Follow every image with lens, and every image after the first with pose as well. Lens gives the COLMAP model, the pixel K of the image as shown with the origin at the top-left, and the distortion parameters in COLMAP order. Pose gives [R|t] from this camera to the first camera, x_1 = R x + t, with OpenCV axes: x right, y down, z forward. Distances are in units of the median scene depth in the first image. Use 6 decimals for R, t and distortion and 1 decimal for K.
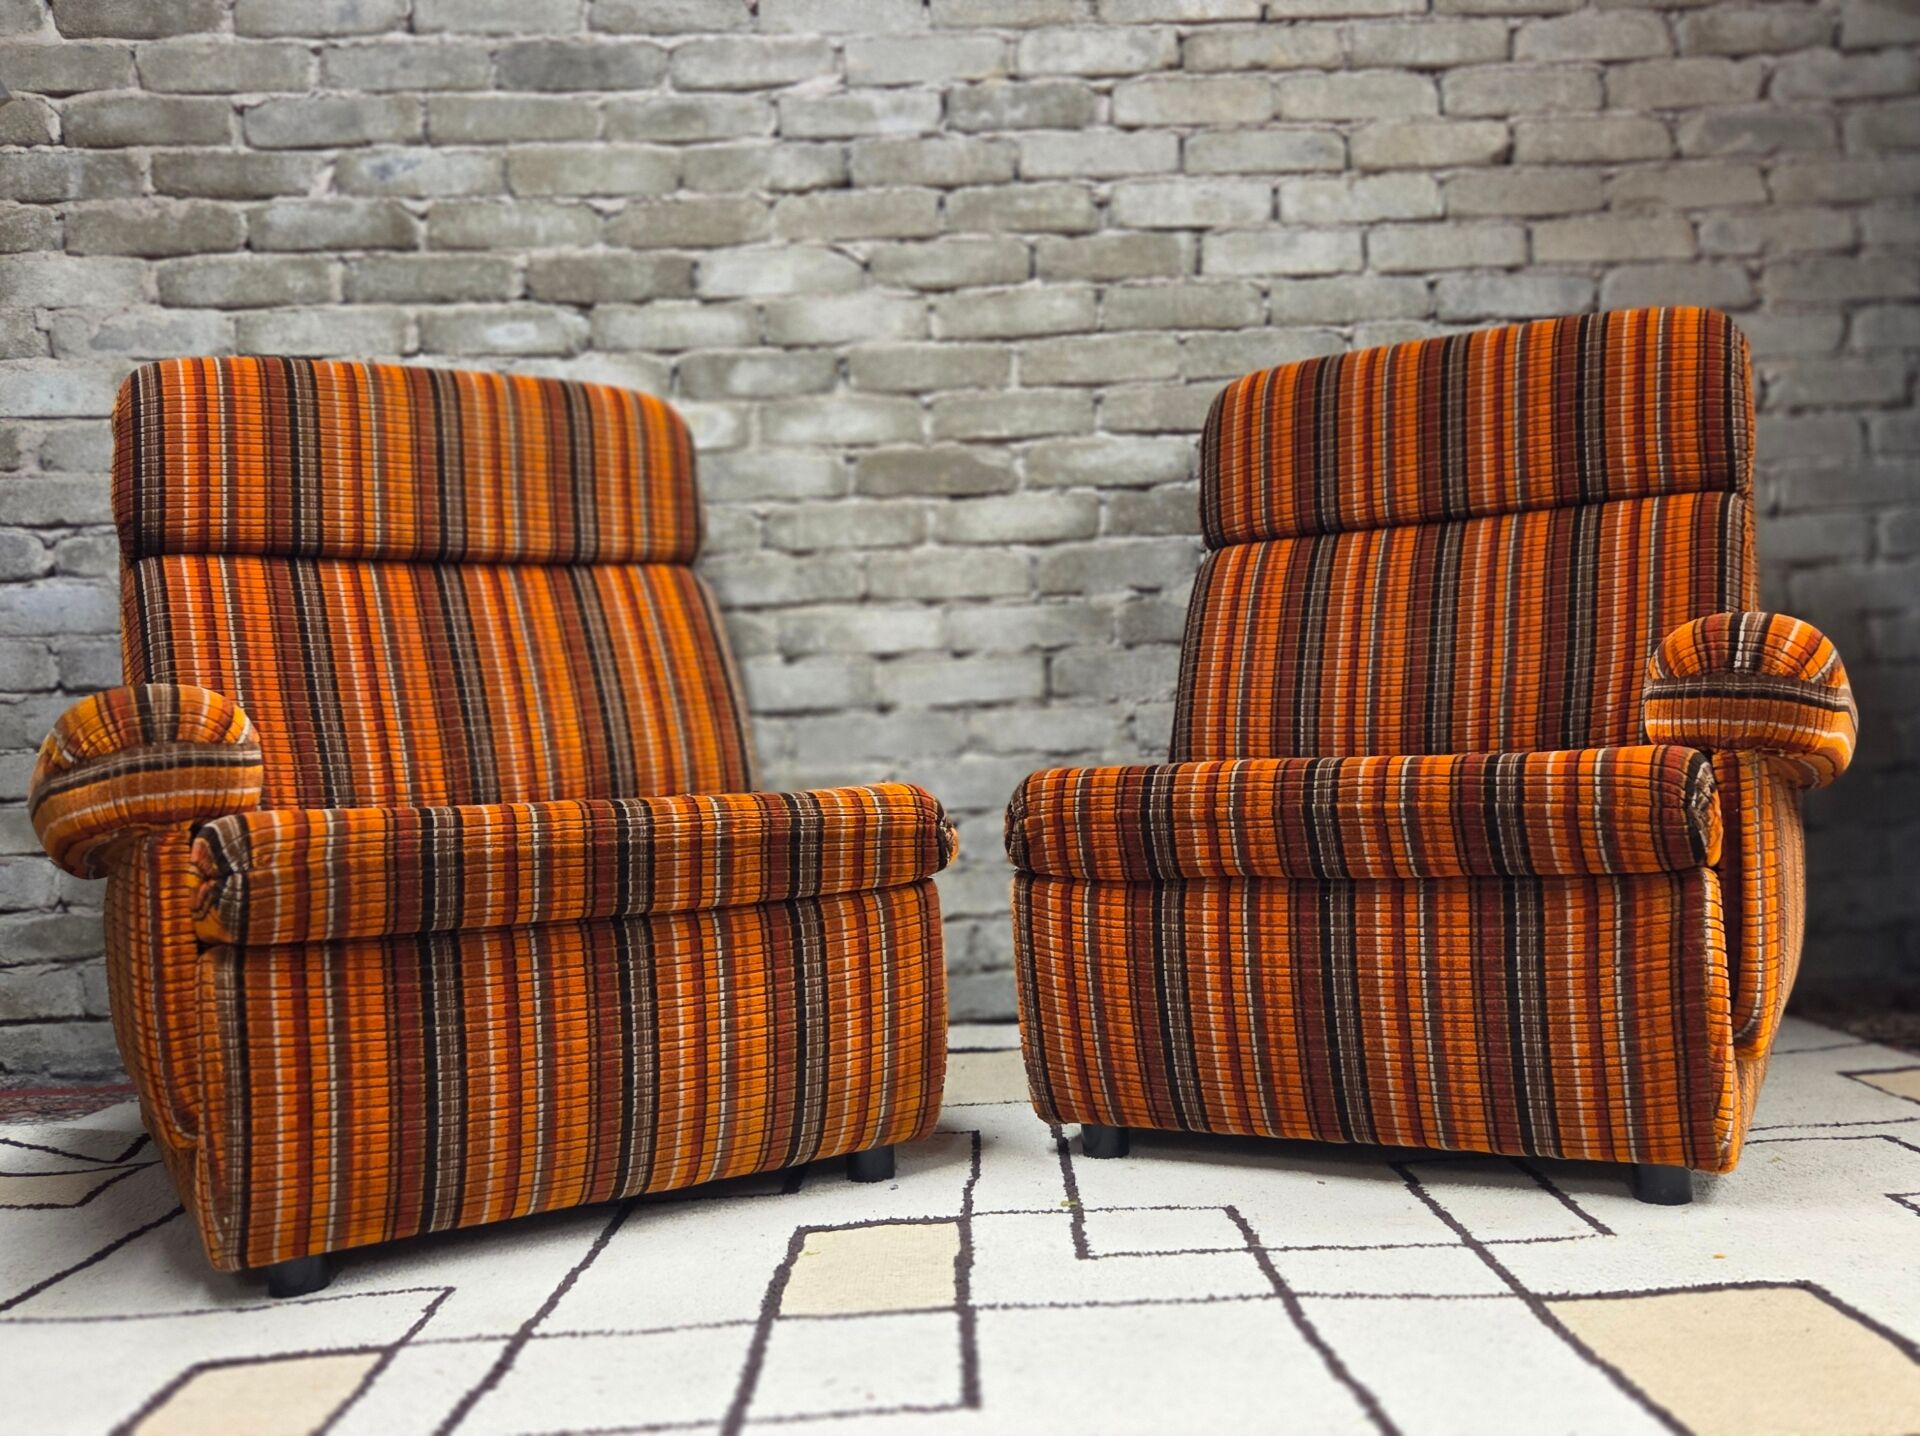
lens RADIAL K [[1719.7, 0, 1003.3], [0, 1719.7, 733.3], [0, 0, 1]] dist [0.053754, -0.019821]
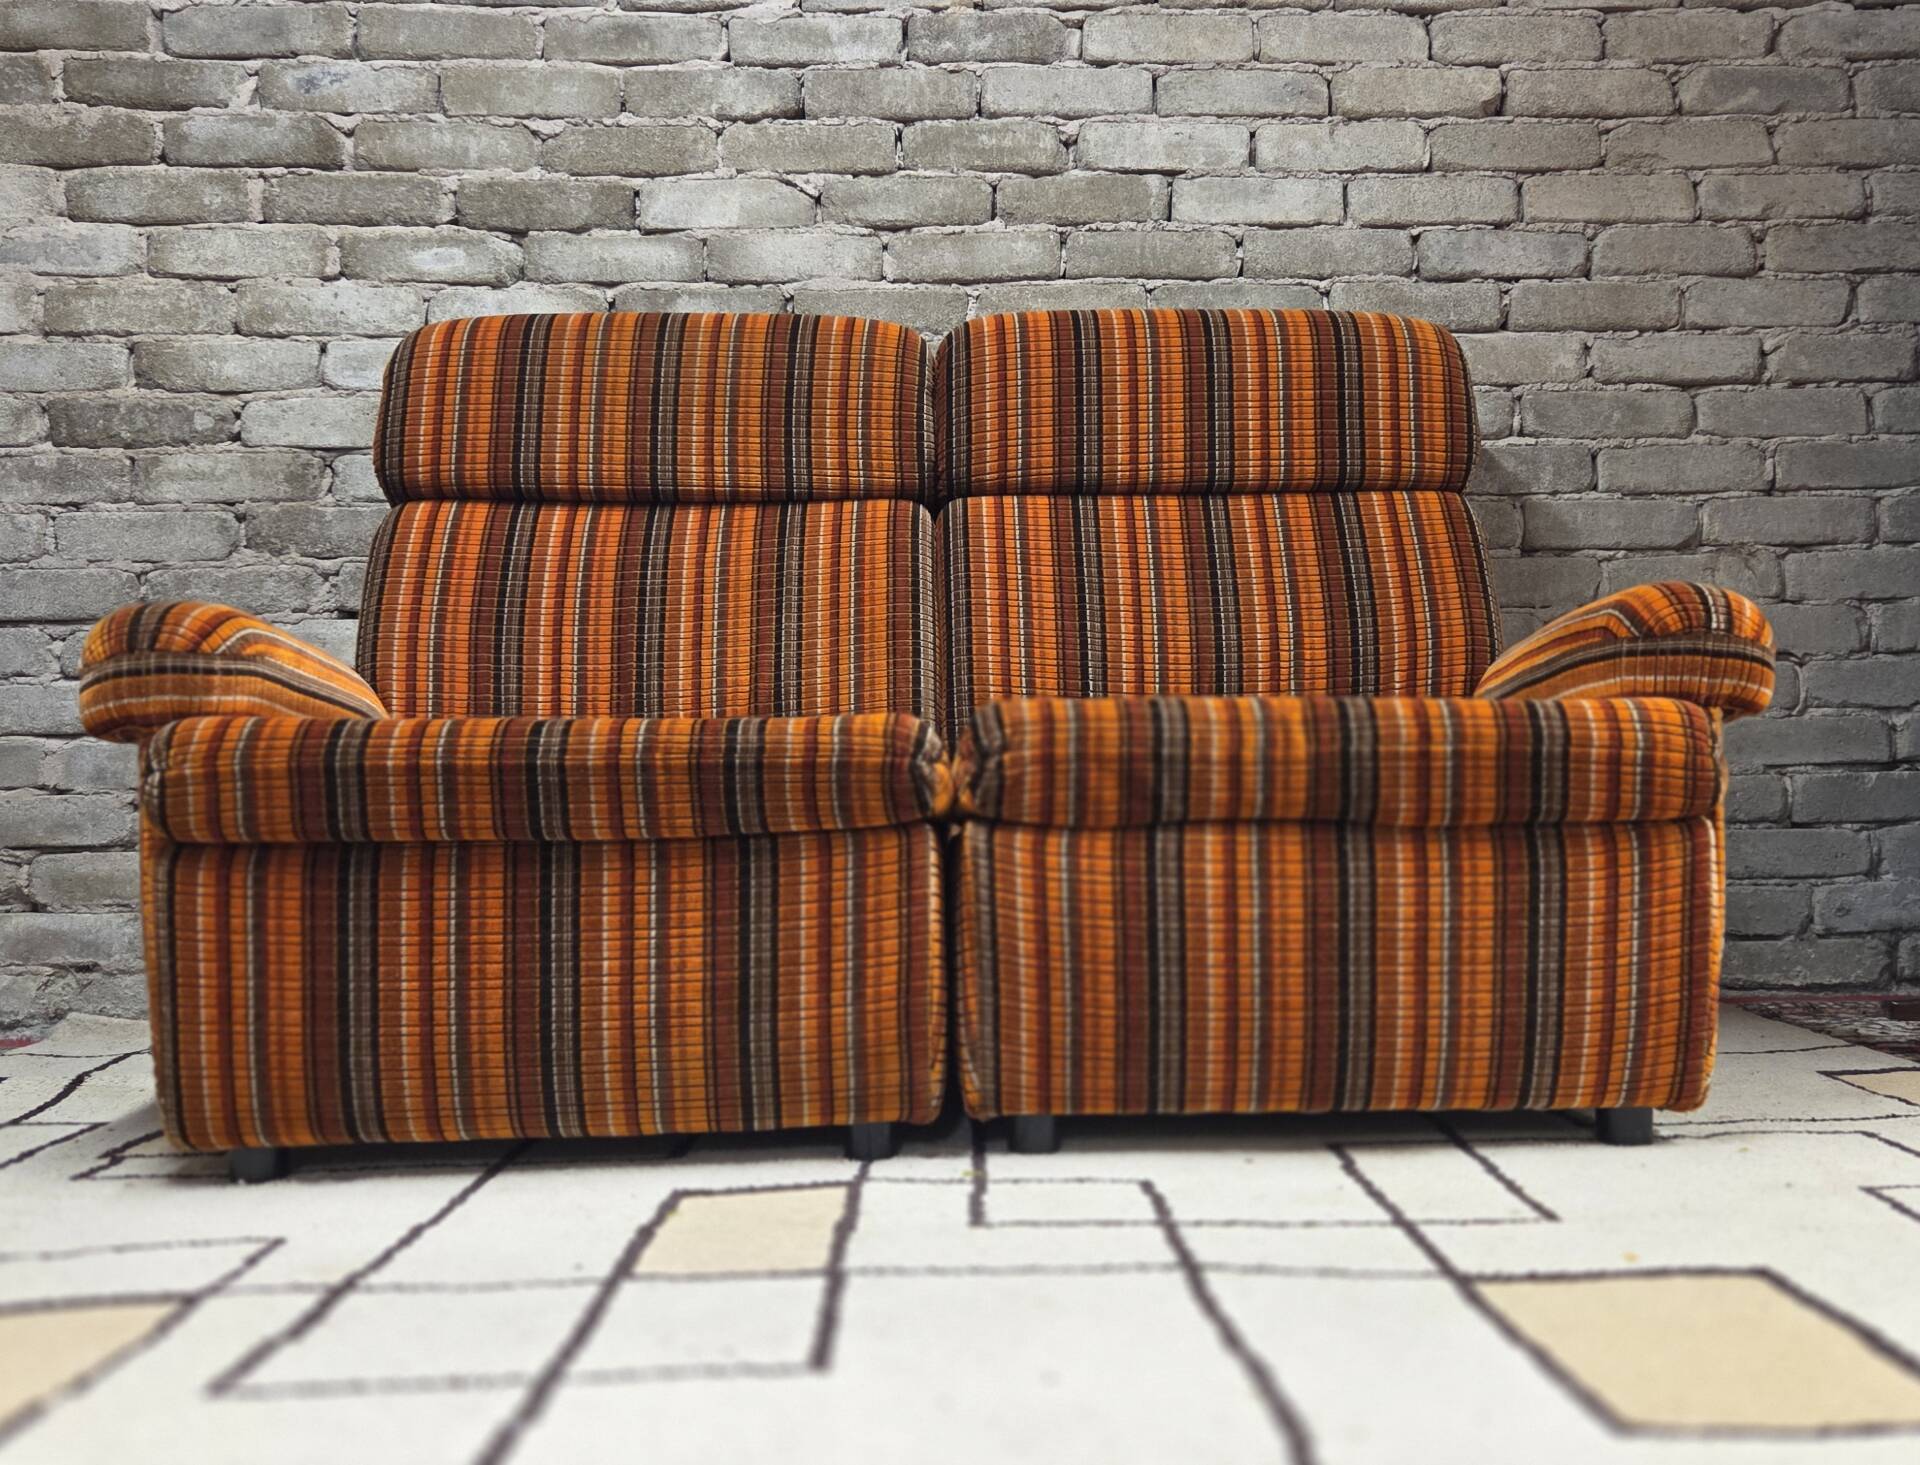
lens RADIAL K [[1751.1, 0, 992.0], [0, 1751.1, 738.4], [0, 0, 1]] dist [0.050655, -0.017051]
pose [[0.999563, 0.029425, -0.002880, 0.027957], [-0.029451, 0.999519, -0.009680, 0.030910], [0.002594, 0.009761, 0.999949, 0.039512]]
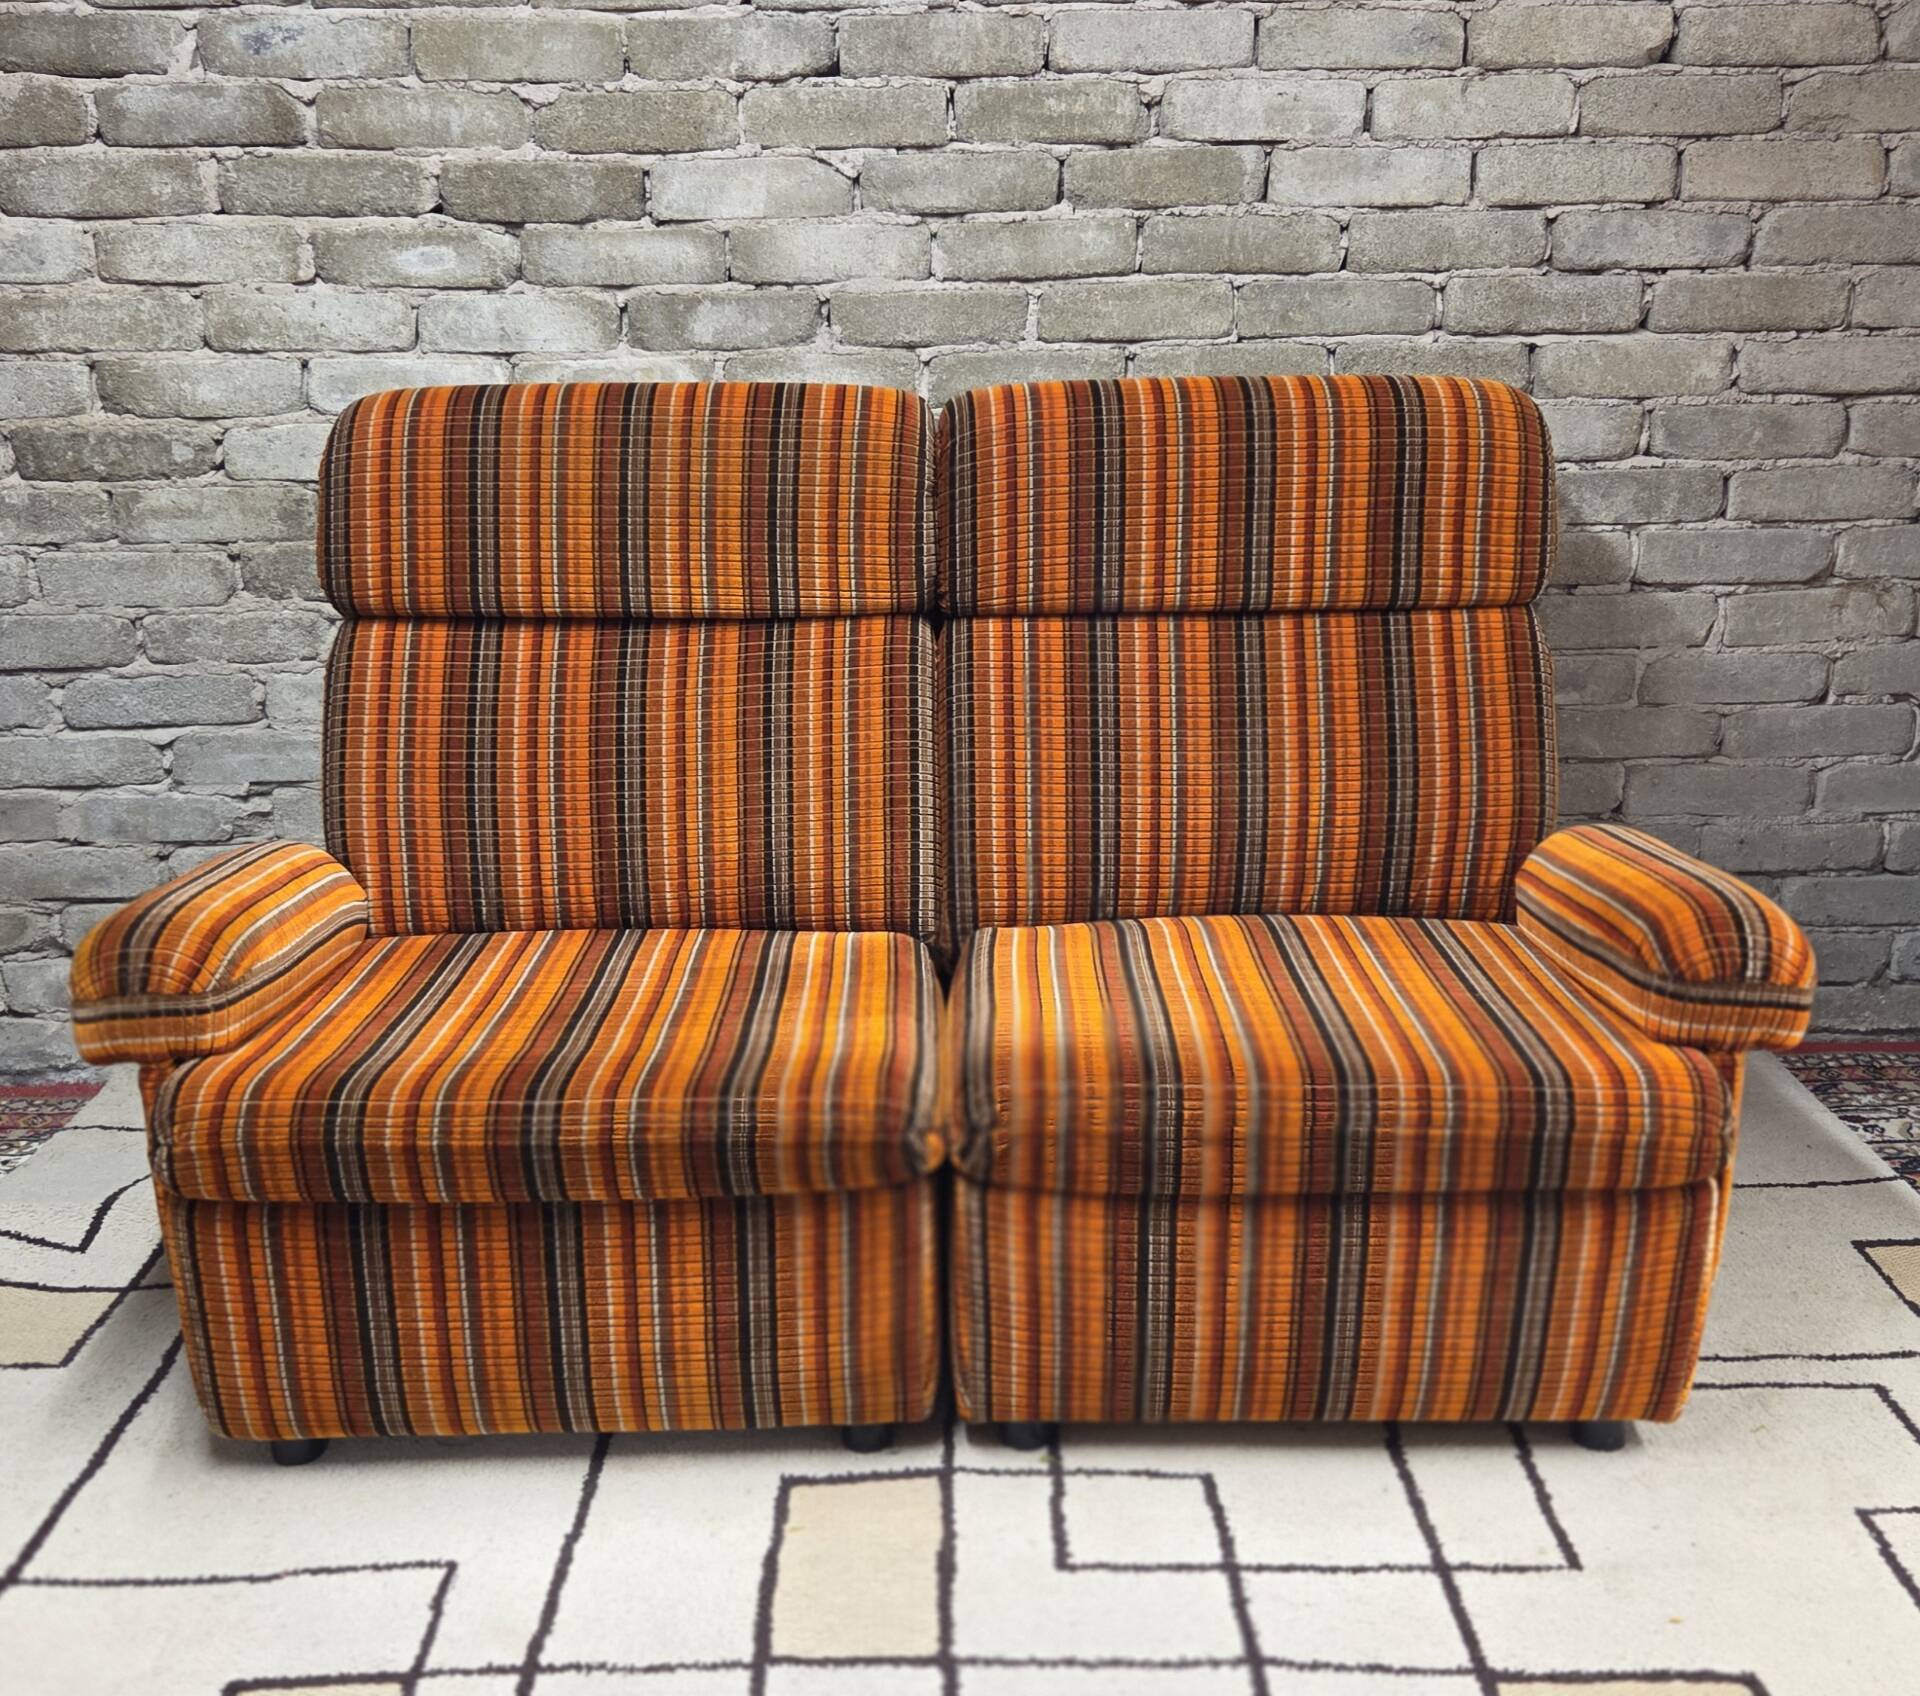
lens RADIAL K [[2024.7, 0, 951.7], [0, 2024.7, 900.6], [0, 0, 1]] dist [0.041752, 0.000000]
pose [[0.999210, 0.039517, -0.004301, -0.017031], [-0.036141, 0.948212, 0.315574, -0.256134], [0.016548, -0.315170, 0.948891, -0.015350]]
